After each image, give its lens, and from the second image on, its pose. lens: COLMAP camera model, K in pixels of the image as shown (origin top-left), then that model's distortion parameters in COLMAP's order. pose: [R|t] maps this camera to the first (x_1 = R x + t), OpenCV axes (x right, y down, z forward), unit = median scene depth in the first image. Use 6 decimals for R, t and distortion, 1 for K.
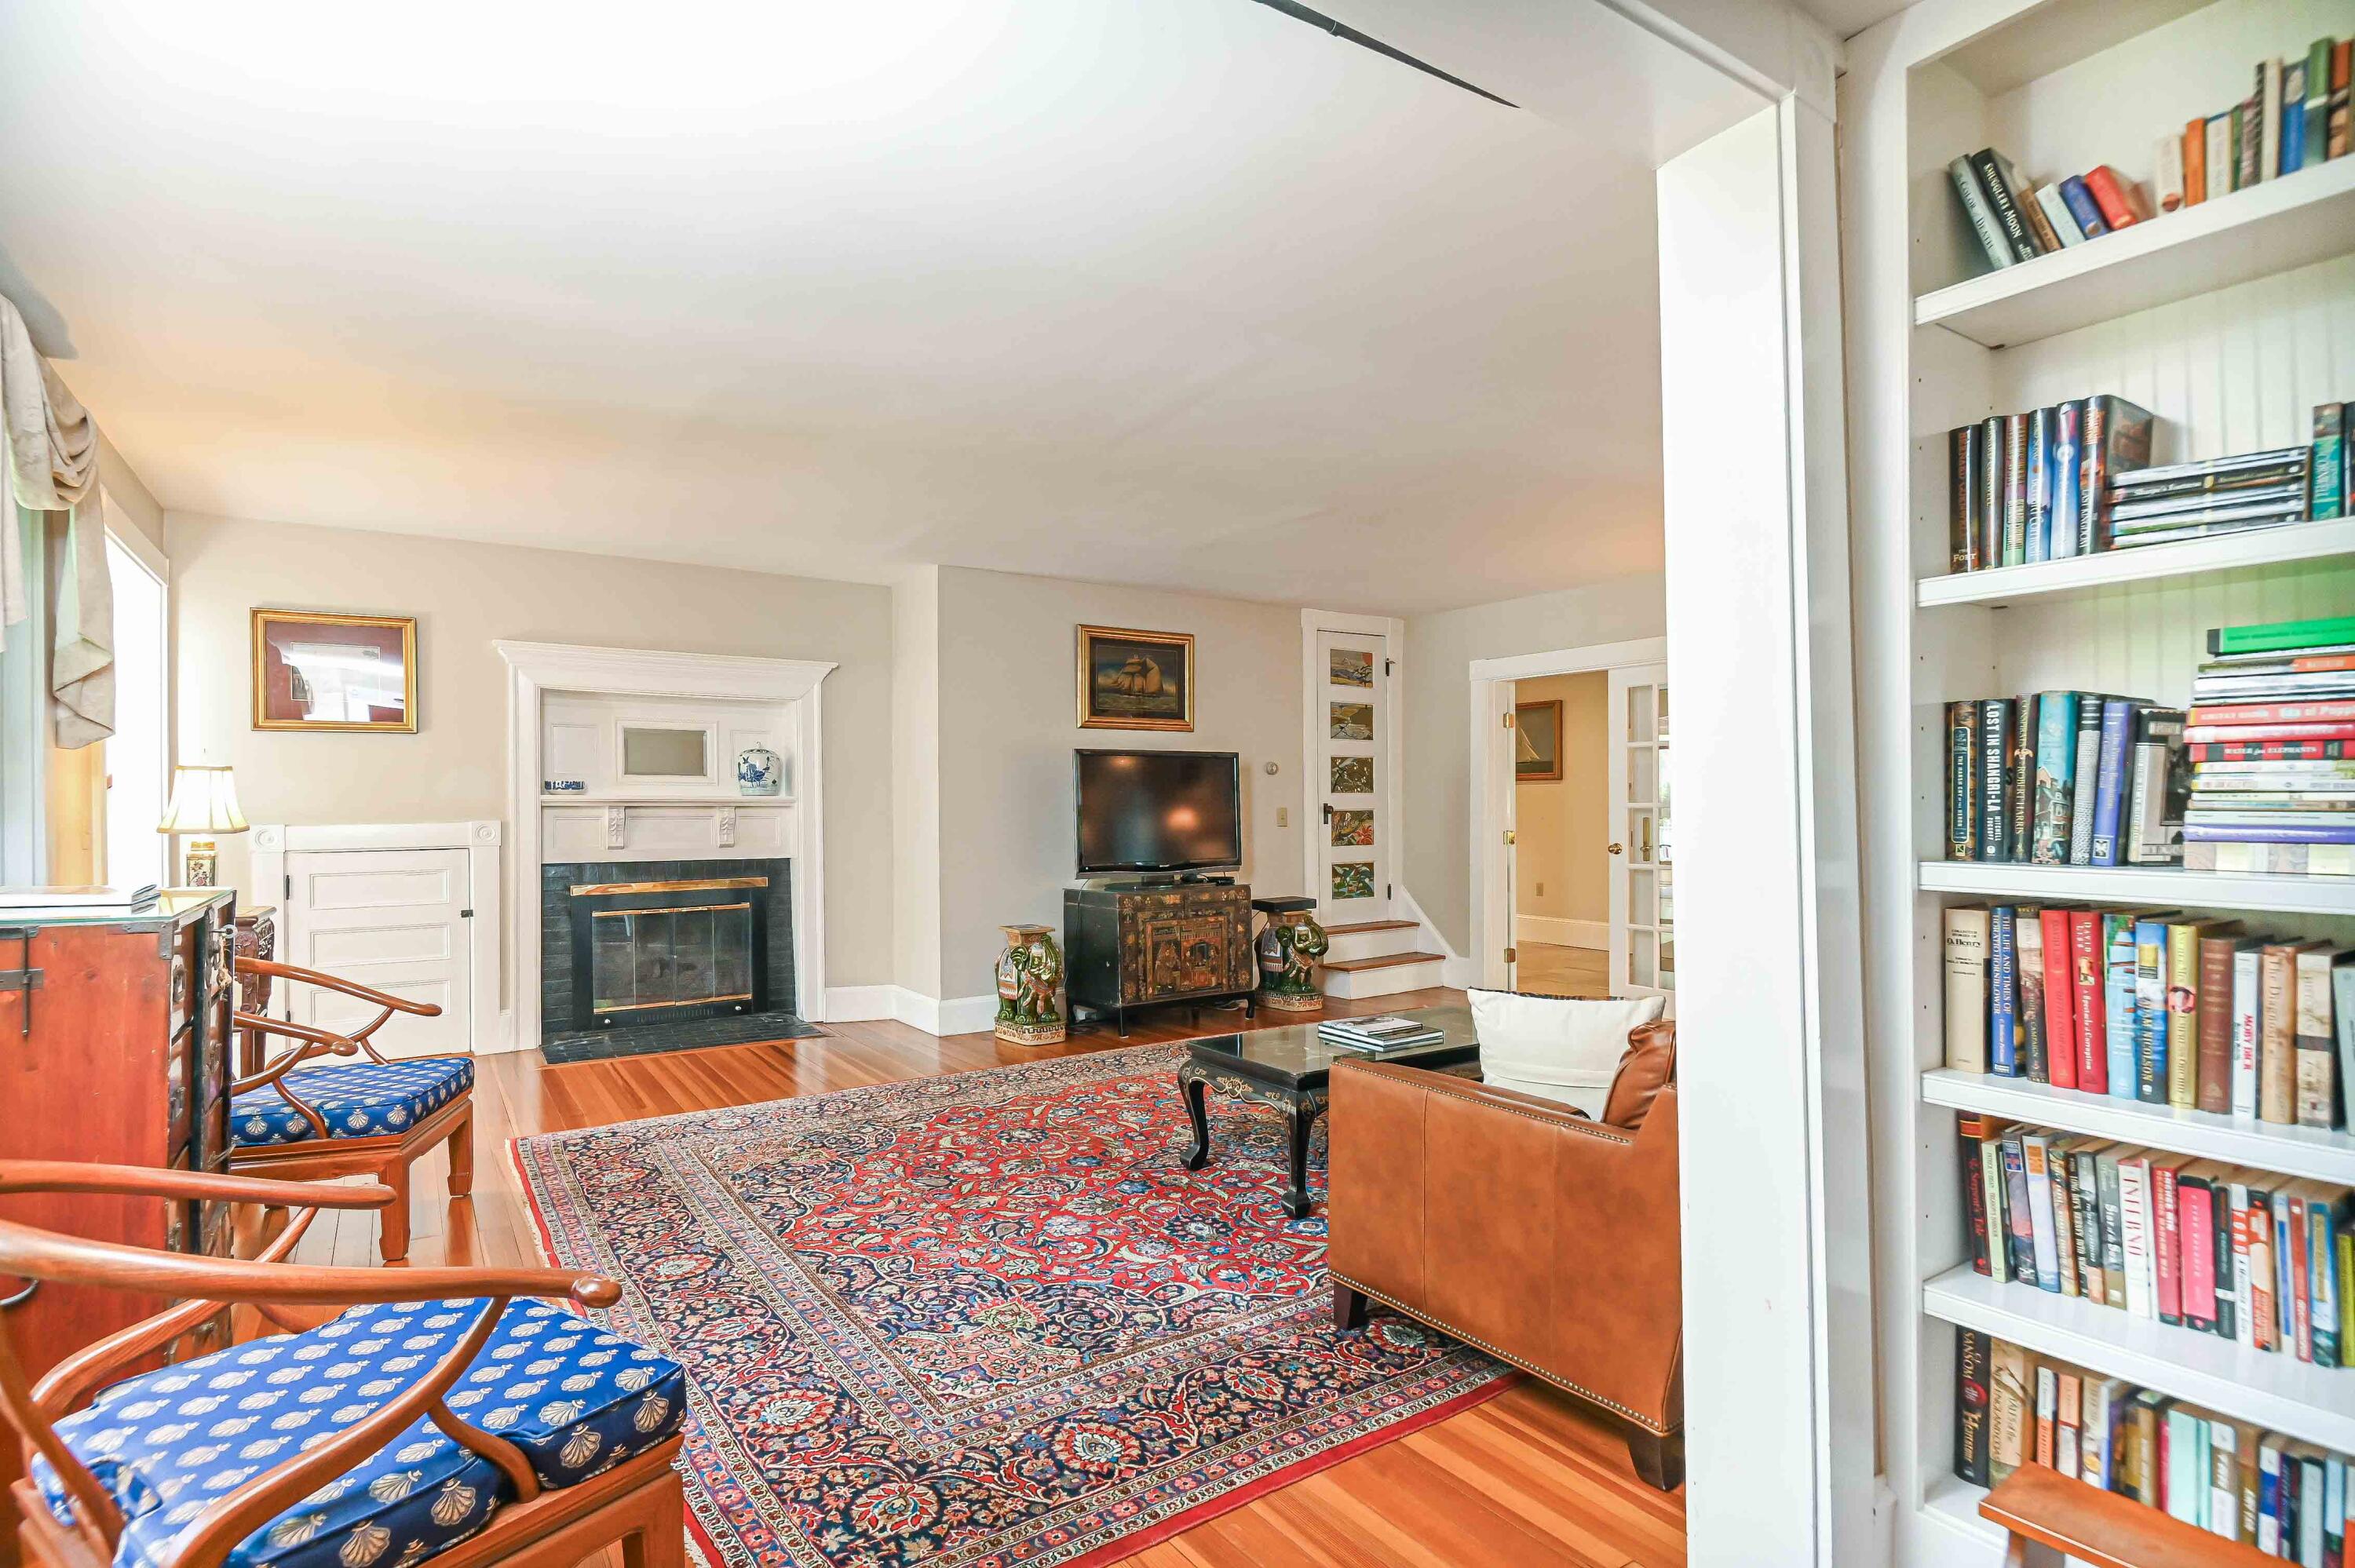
lens RADIAL K [[1166.5, 0, 1161.3], [0, 1166.5, 792.7], [0, 0, 1]] dist [0.003460, -0.001382]
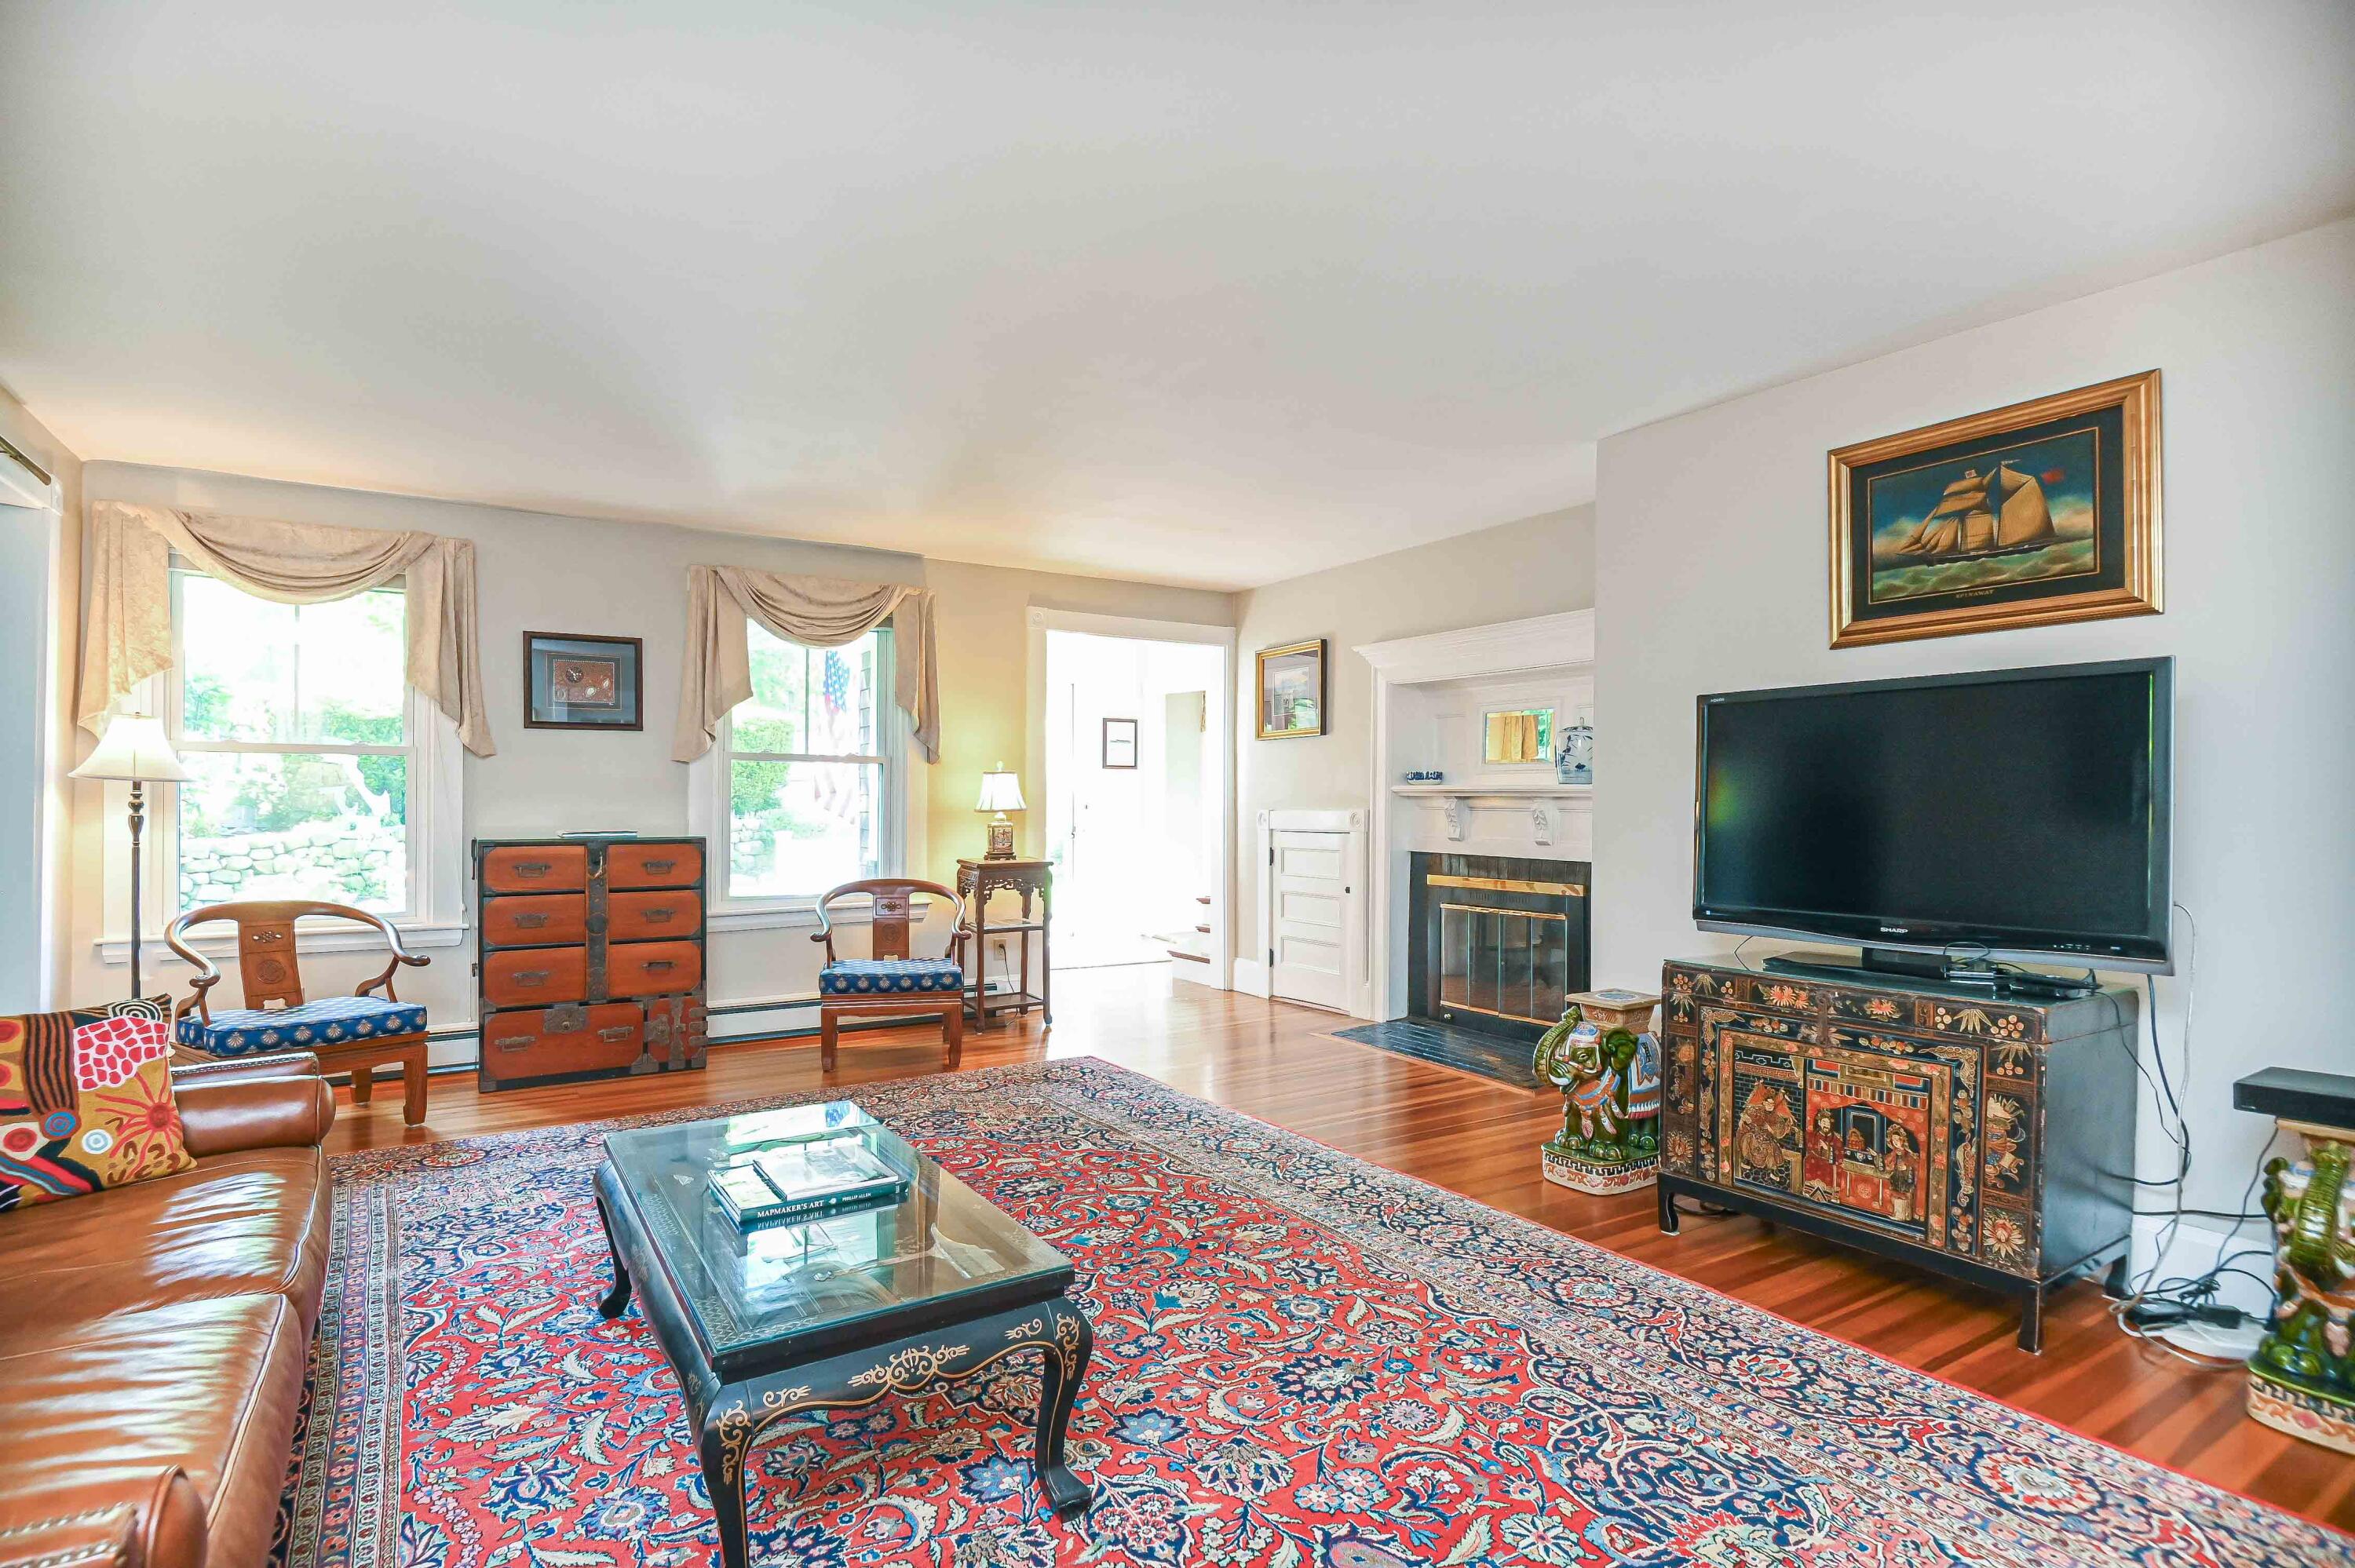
lens RADIAL K [[1166.5, 0, 1161.3], [0, 1166.5, 792.7], [0, 0, 1]] dist [0.003460, -0.001382]
pose [[-0.024989, -0.001268, -0.999687, 0.496405], [0.008003, 0.999967, -0.001468, 0.007933], [0.999656, -0.008037, -0.024978, 0.771655]]
